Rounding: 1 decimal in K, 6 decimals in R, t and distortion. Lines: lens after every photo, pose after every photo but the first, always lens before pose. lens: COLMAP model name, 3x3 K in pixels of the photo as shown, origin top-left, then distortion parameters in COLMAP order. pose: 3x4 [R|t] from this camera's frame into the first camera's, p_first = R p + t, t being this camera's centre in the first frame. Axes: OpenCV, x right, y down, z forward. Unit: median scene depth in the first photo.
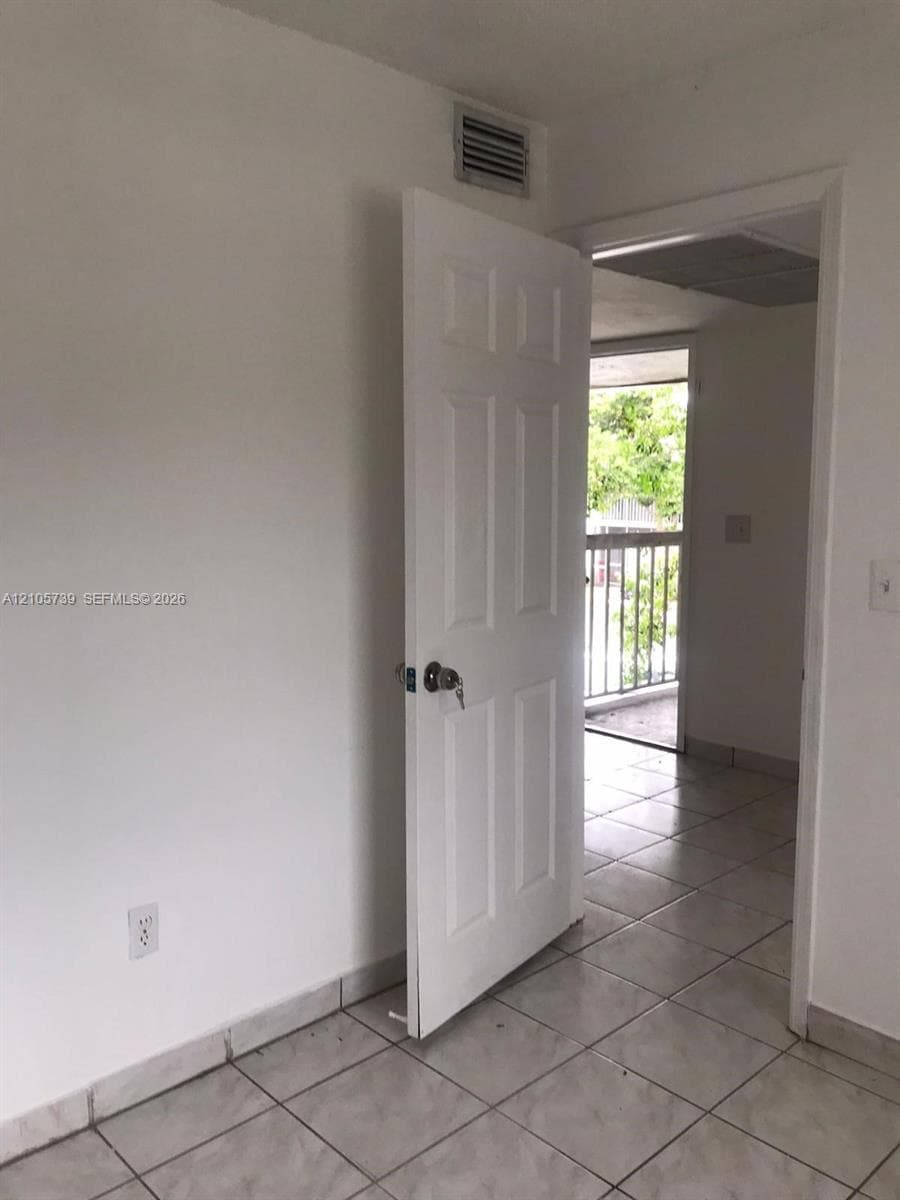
lens RADIAL K [[951.1, 0, 450.0], [0, 951.1, 600.0], [0, 0, 1]] dist [0.084631, -0.125722]
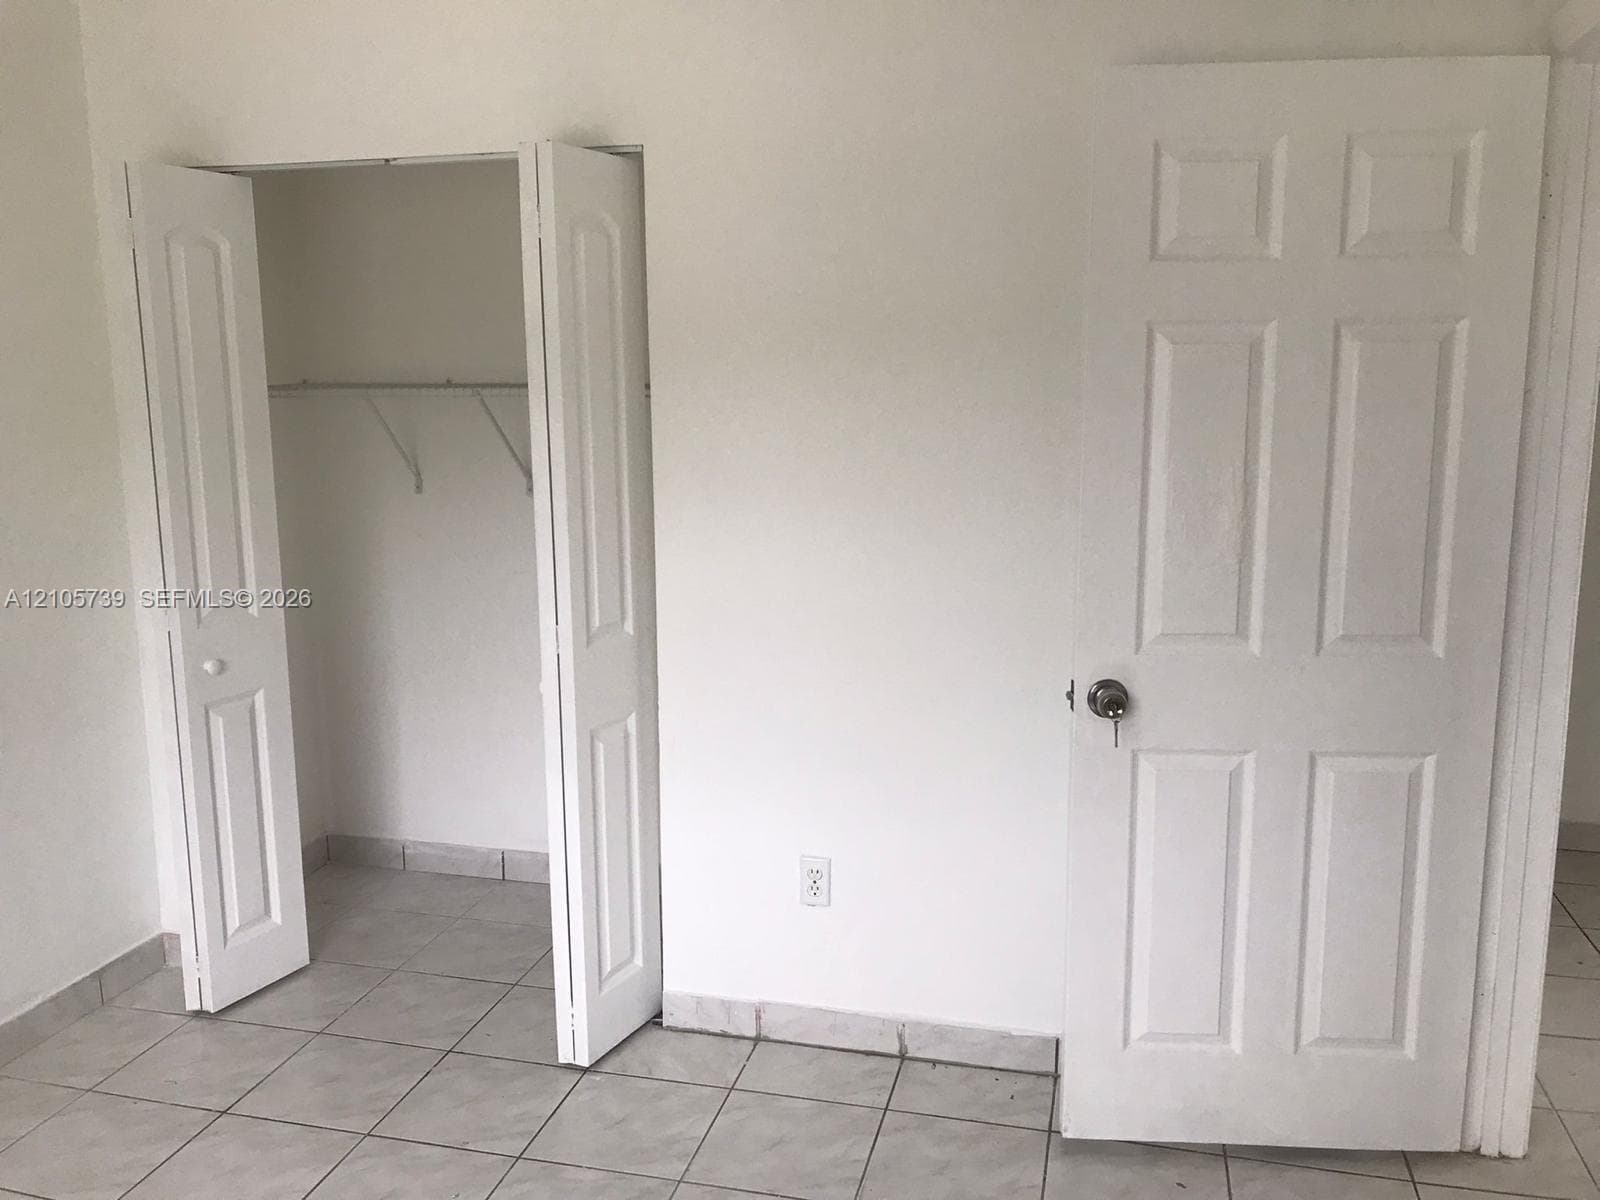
lens RADIAL K [[1238.7, 0, 800.0], [0, 1238.7, 600.0], [0, 0, 1]] dist [0.082585, -0.129759]
pose [[0.544924, 0.123310, -0.829369, 0.693564], [-0.098926, 0.991674, 0.082444, -0.059502], [0.832629, 0.037121, 0.552585, 0.224265]]
